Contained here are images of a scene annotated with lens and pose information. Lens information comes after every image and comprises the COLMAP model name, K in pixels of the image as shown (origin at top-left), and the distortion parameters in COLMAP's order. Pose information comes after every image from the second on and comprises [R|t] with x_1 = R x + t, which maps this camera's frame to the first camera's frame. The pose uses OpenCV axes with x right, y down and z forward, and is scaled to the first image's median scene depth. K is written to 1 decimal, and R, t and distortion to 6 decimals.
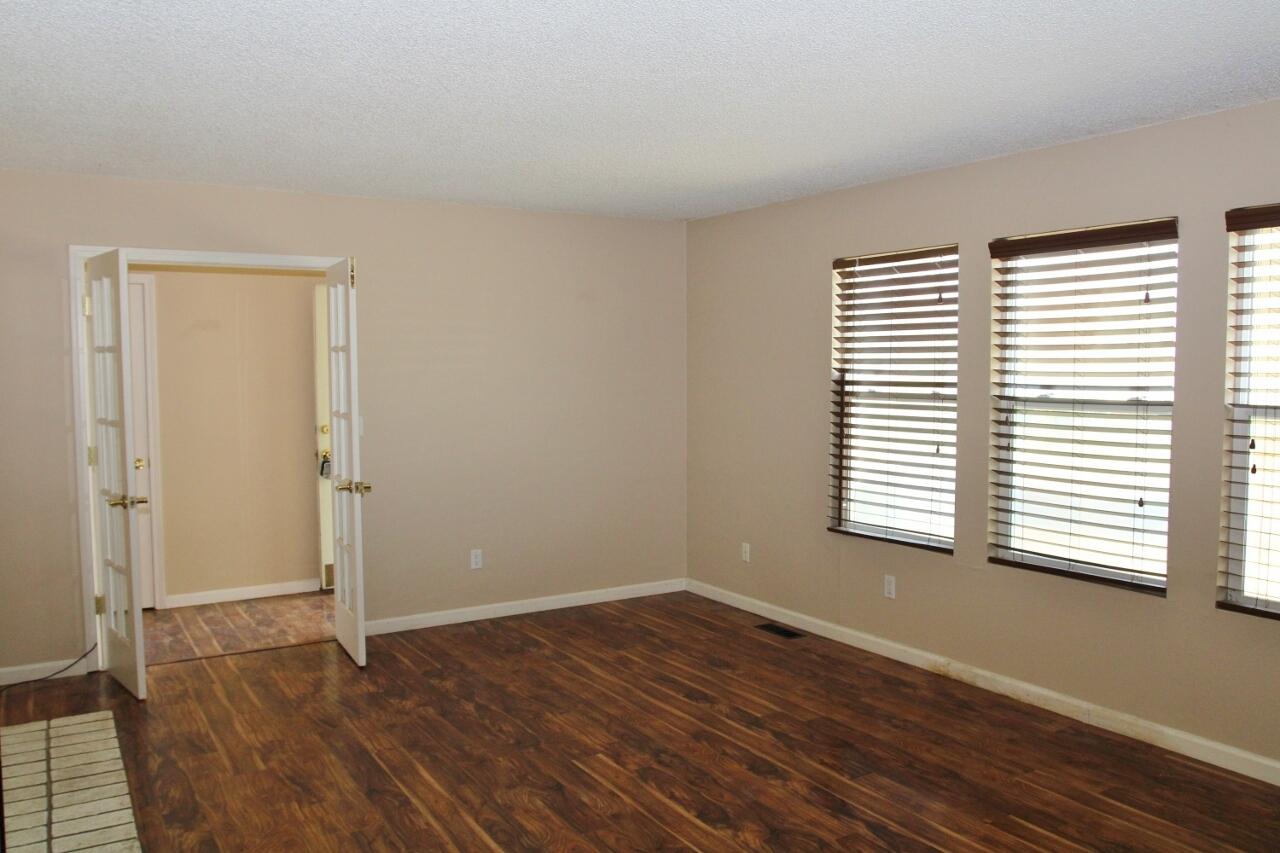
lens RADIAL K [[1006.8, 0, 648.4], [0, 1006.8, 429.8], [0, 0, 1]] dist [-0.092649, 0.060727]
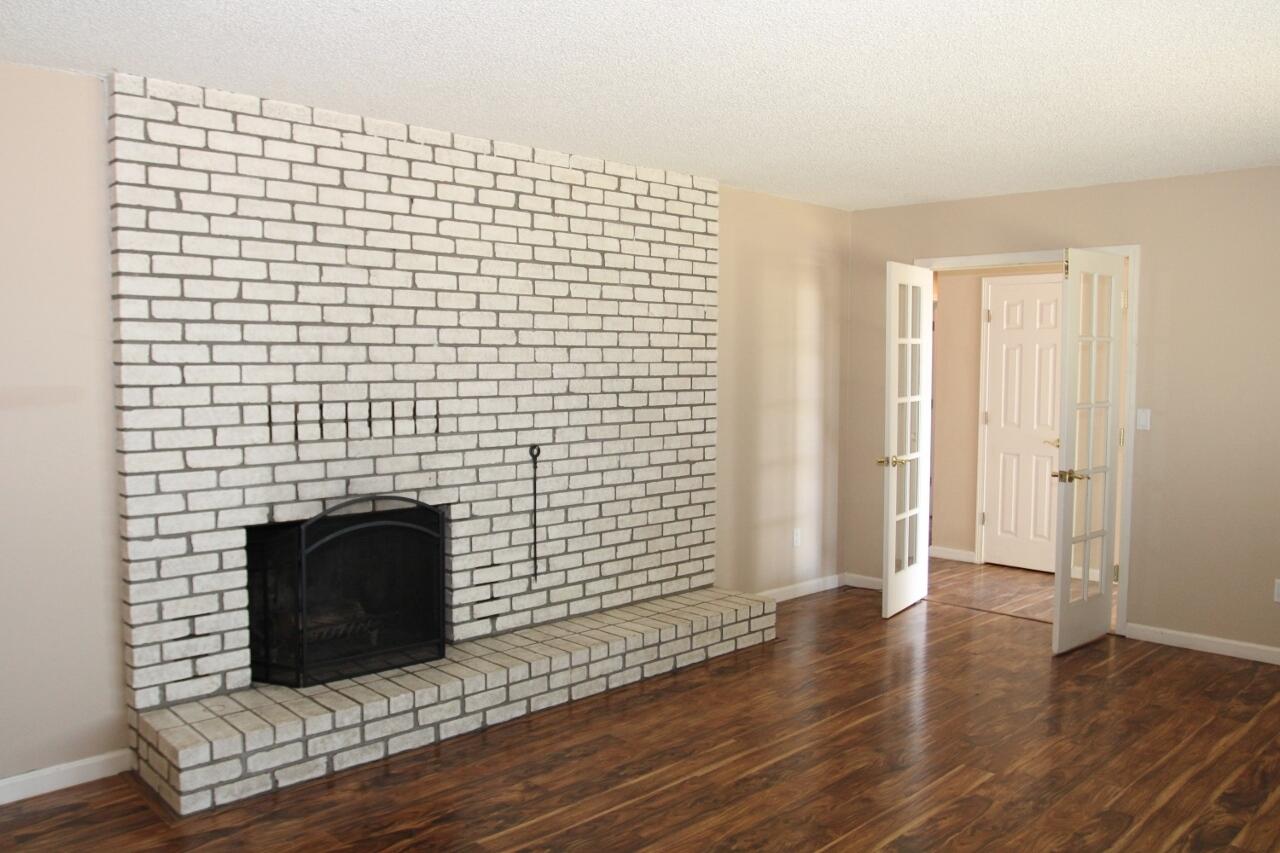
lens RADIAL K [[1006.8, 0, 648.4], [0, 1006.8, 429.8], [0, 0, 1]] dist [-0.092649, 0.060727]
pose [[0.222988, 0.073593, -0.972039, 0.582057], [-0.066679, 0.995962, 0.060108, -0.021069], [0.972538, 0.051412, 0.226994, 0.359657]]
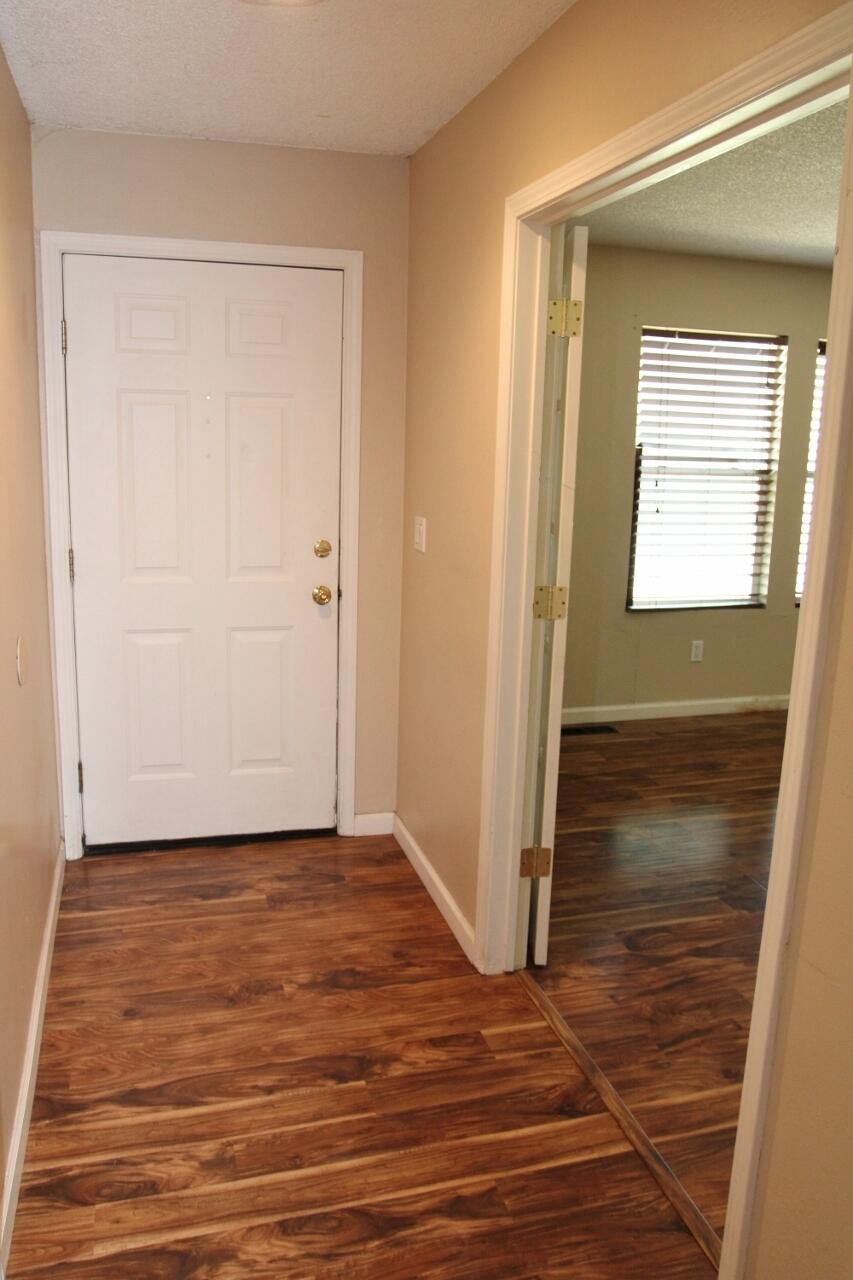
lens RADIAL K [[1006.8, 0, 426.5], [0, 1006.8, 640.0], [0, 0, 1]] dist [-0.092649, 0.060727]
pose [[0.263879, -0.188084, 0.946040, -0.826643], [0.035406, 0.982032, 0.185364, -0.062368], [-0.963906, -0.015418, 0.265797, 0.968469]]
